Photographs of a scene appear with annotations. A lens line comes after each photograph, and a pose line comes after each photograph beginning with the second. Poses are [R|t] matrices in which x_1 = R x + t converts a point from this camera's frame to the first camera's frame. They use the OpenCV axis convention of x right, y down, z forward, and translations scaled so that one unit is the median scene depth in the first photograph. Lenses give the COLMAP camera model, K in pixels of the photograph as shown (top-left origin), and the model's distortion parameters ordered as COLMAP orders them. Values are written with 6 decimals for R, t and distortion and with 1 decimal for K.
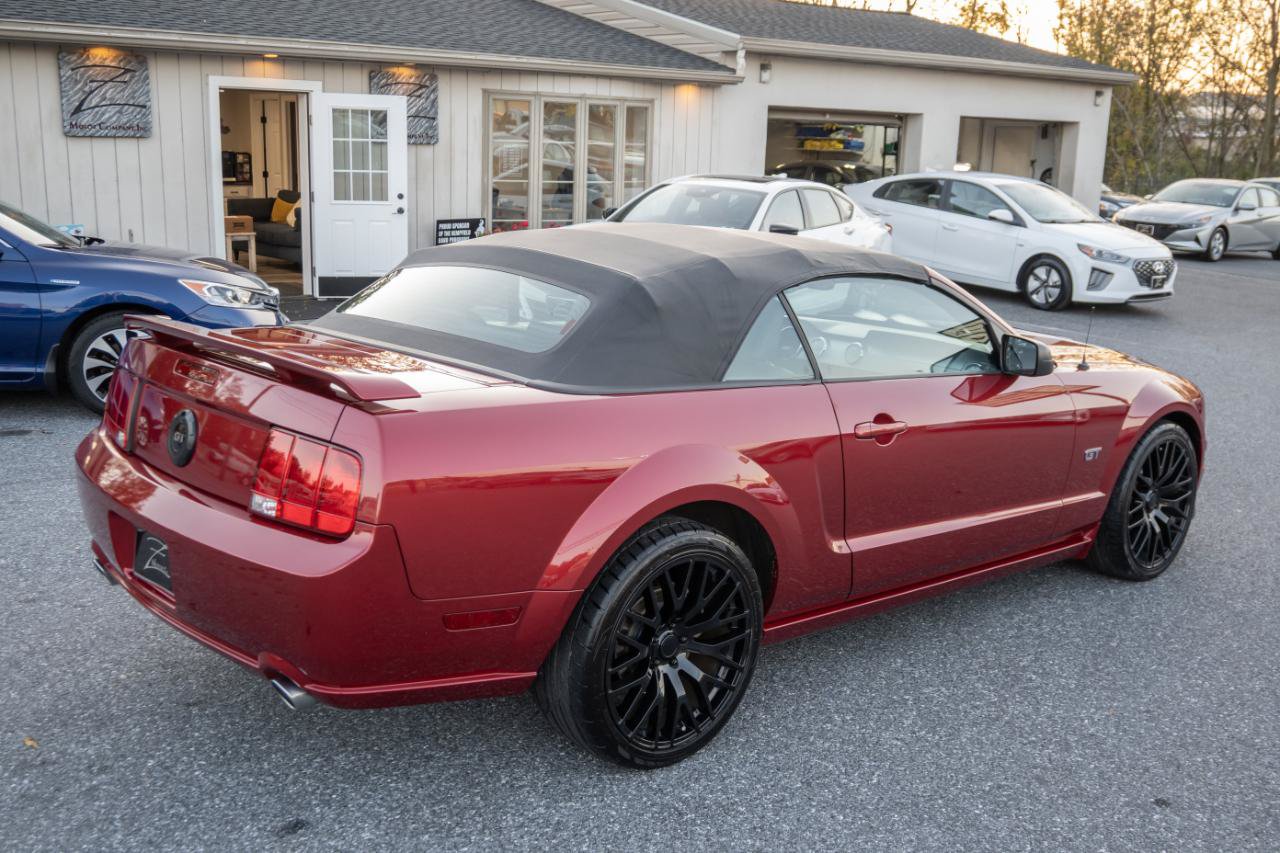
lens RADIAL K [[1292.7, 0, 640.0], [0, 1292.7, 426.5], [0, 0, 1]] dist [0.004945, 0.000939]
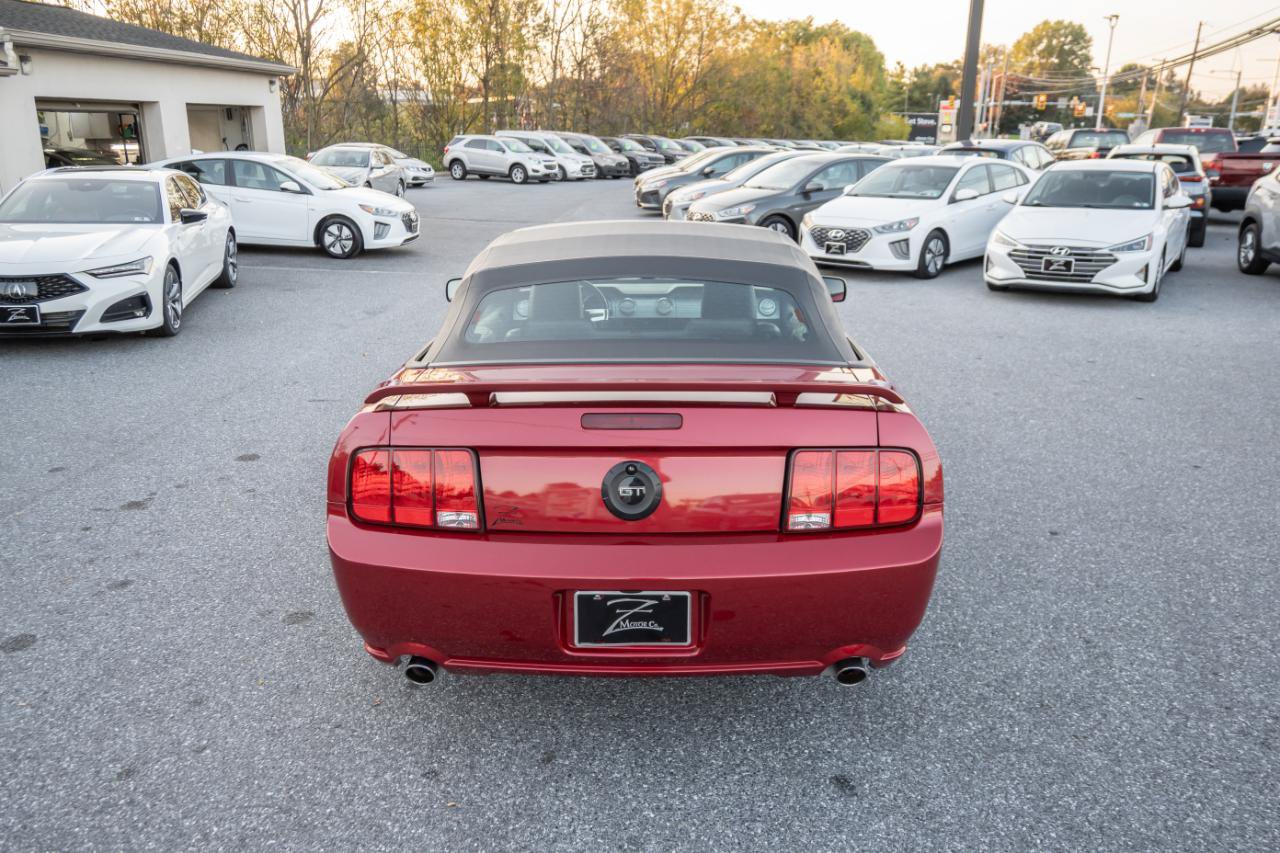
lens RADIAL K [[979.5, 0, 640.0], [0, 979.5, 426.5], [0, 0, 1]] dist [-0.006655, 0.001874]
pose [[0.687493, -0.240997, 0.685036, -0.219310], [0.176829, 0.970489, 0.163957, -0.041299], [-0.704333, 0.008415, 0.709820, 0.122992]]
